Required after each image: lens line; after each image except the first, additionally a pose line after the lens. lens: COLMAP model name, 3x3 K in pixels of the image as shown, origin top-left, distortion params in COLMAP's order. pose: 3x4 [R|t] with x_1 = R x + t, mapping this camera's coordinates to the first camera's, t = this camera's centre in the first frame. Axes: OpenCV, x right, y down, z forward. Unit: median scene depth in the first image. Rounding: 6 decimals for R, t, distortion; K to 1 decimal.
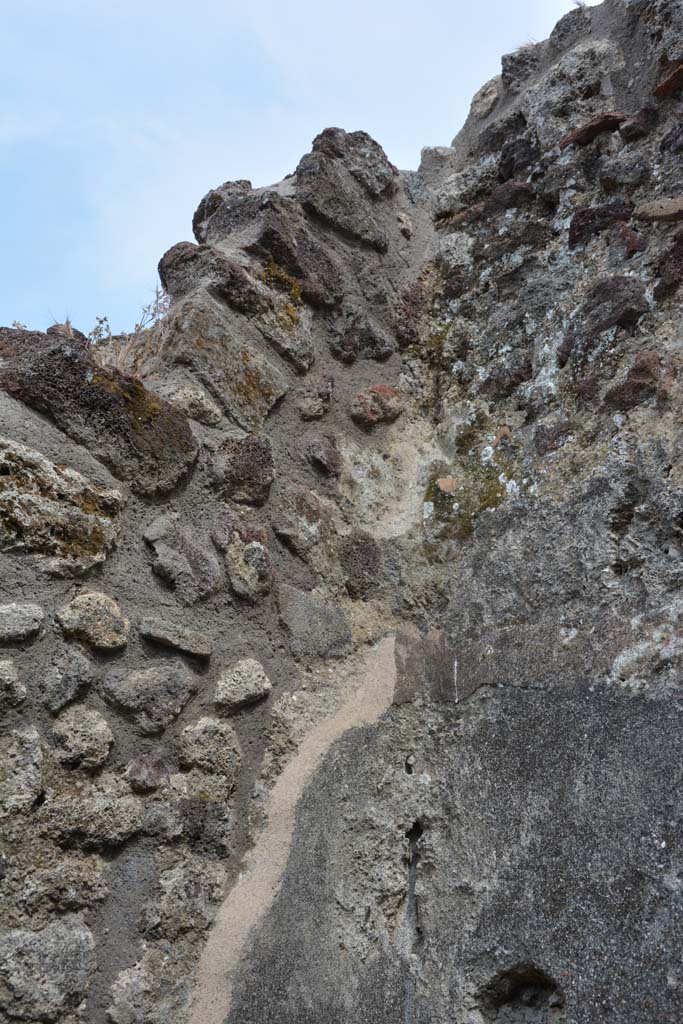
lens RADIAL K [[1319.9, 0, 345.8], [0, 1319.9, 517.1], [0, 0, 1]] dist [0.103910, 0.000000]
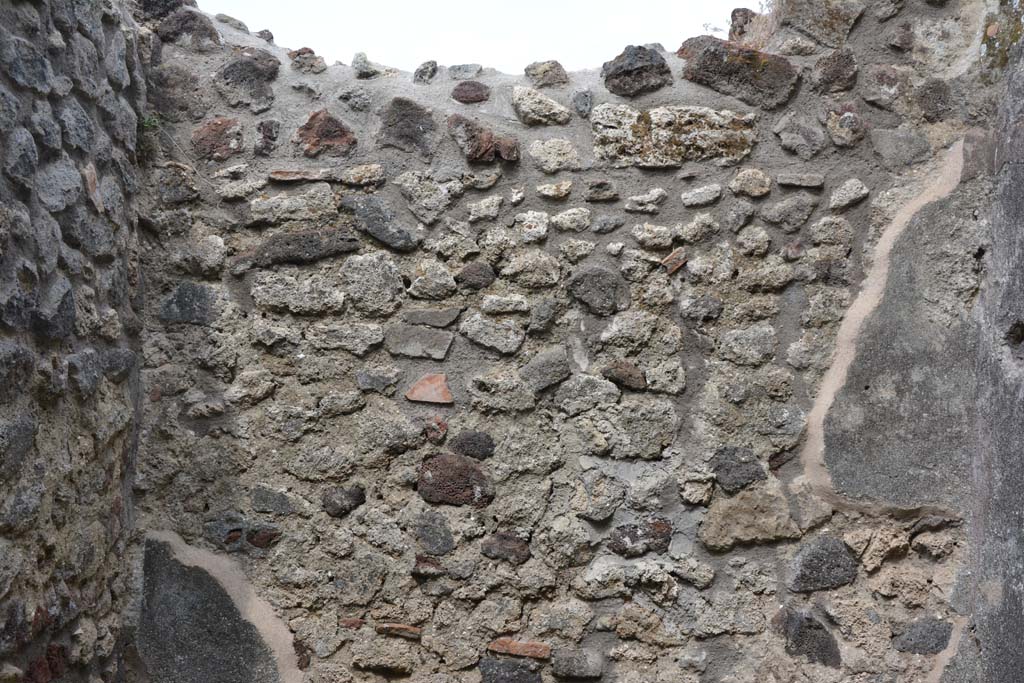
lens RADIAL K [[1246.6, 0, 511.2], [0, 1246.6, 343.2], [0, 0, 1]] dist [0.112716, 0.000000]
pose [[0.755393, -0.093350, -0.648589, 0.712214], [0.282735, 0.939355, 0.194095, -0.158185], [0.591137, -0.329997, 0.735975, -0.662275]]
